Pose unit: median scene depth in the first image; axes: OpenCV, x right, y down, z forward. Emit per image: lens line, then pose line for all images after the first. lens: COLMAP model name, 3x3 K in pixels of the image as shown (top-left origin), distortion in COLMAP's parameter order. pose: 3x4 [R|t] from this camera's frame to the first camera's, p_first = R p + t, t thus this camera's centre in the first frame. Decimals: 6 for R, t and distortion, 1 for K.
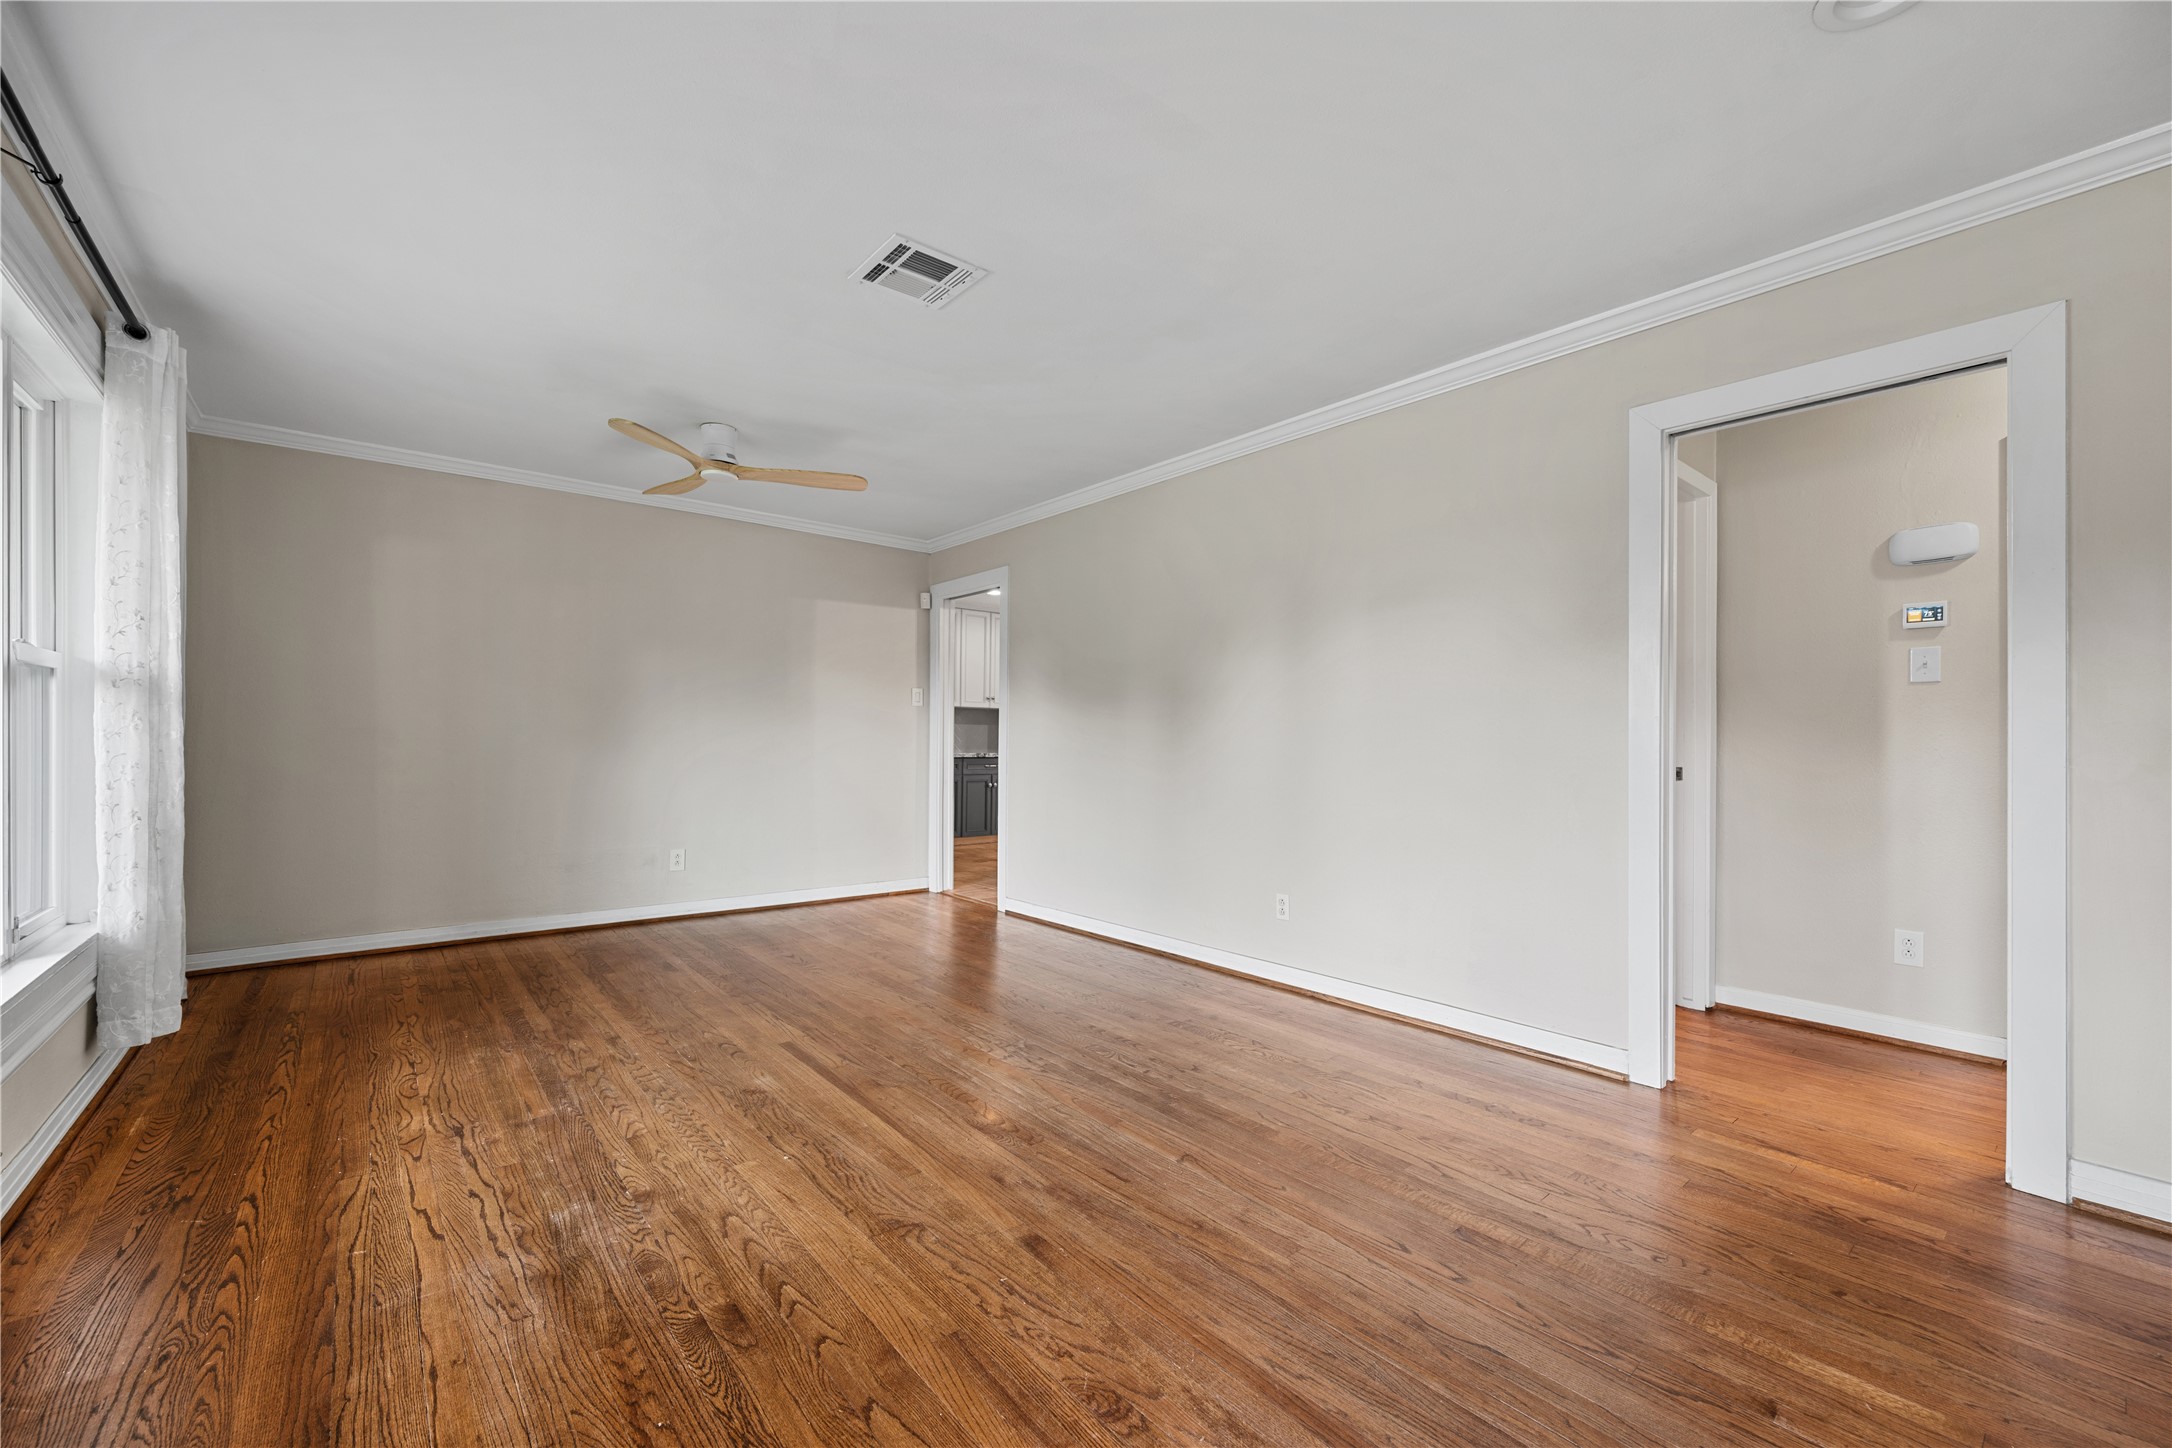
lens RADIAL K [[888.8, 0, 1082.5], [0, 888.8, 729.9], [0, 0, 1]] dist [0.002542, 0.000371]
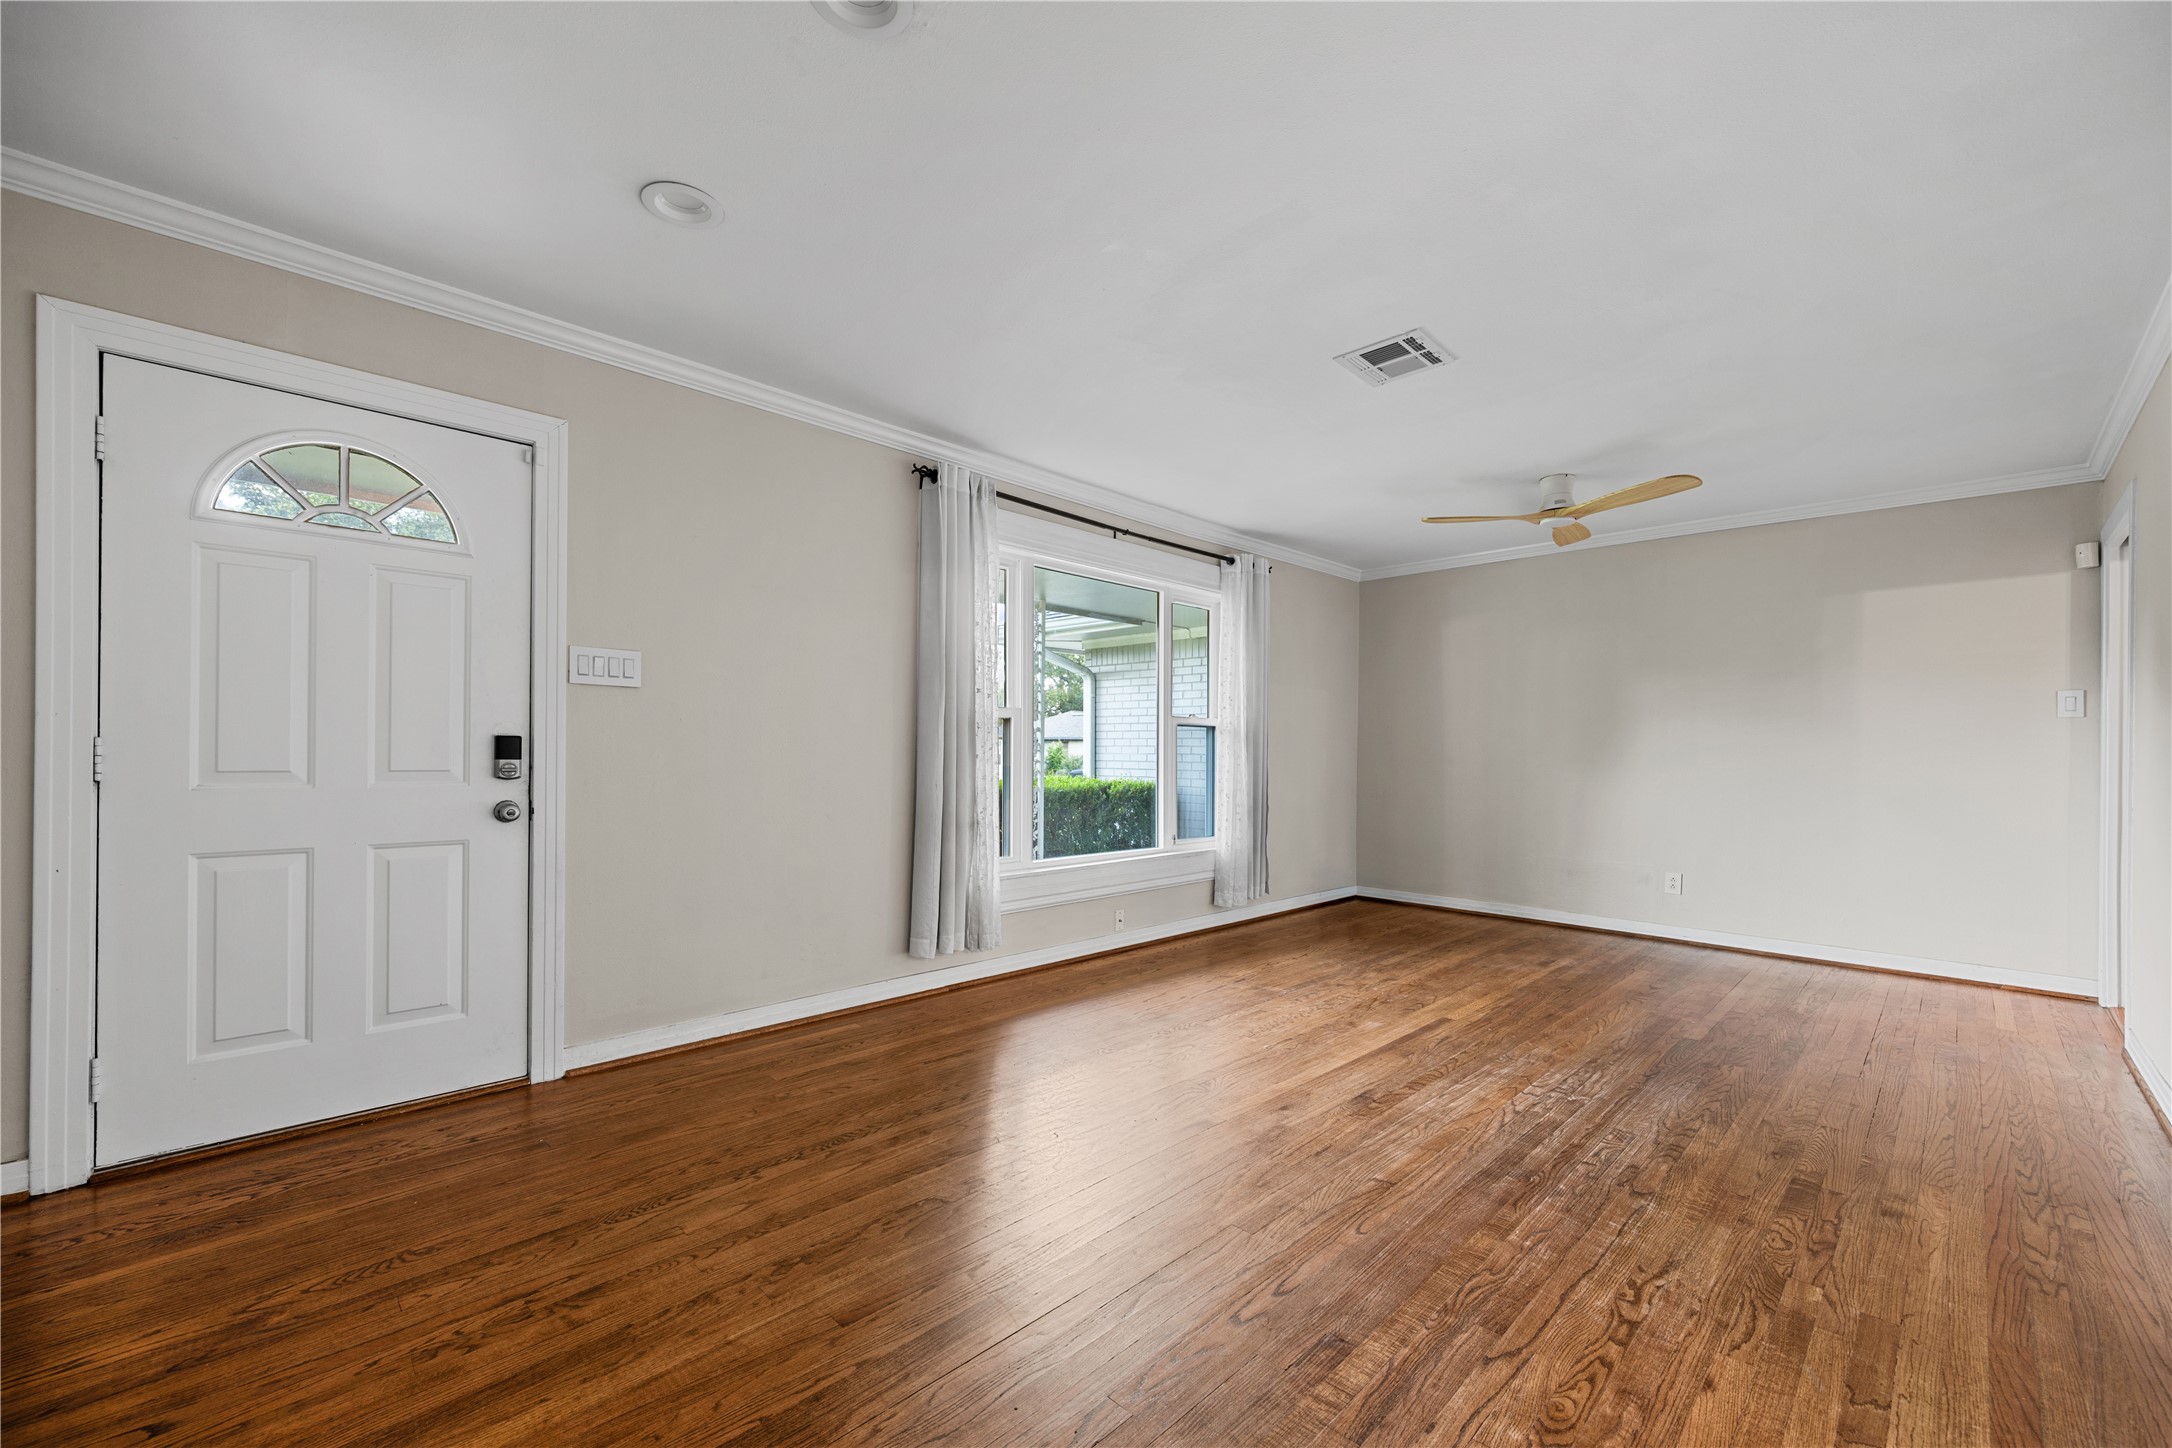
lens RADIAL K [[842.9, 0, 1082.0], [0, 842.9, 745.4], [0, 0, 1]] dist [-0.011942, 0.000265]
pose [[0.081277, -0.017274, -0.996542, 0.776895], [0.000279, 0.999850, -0.017309, 0.010439], [0.996691, 0.001129, 0.081270, 0.449525]]
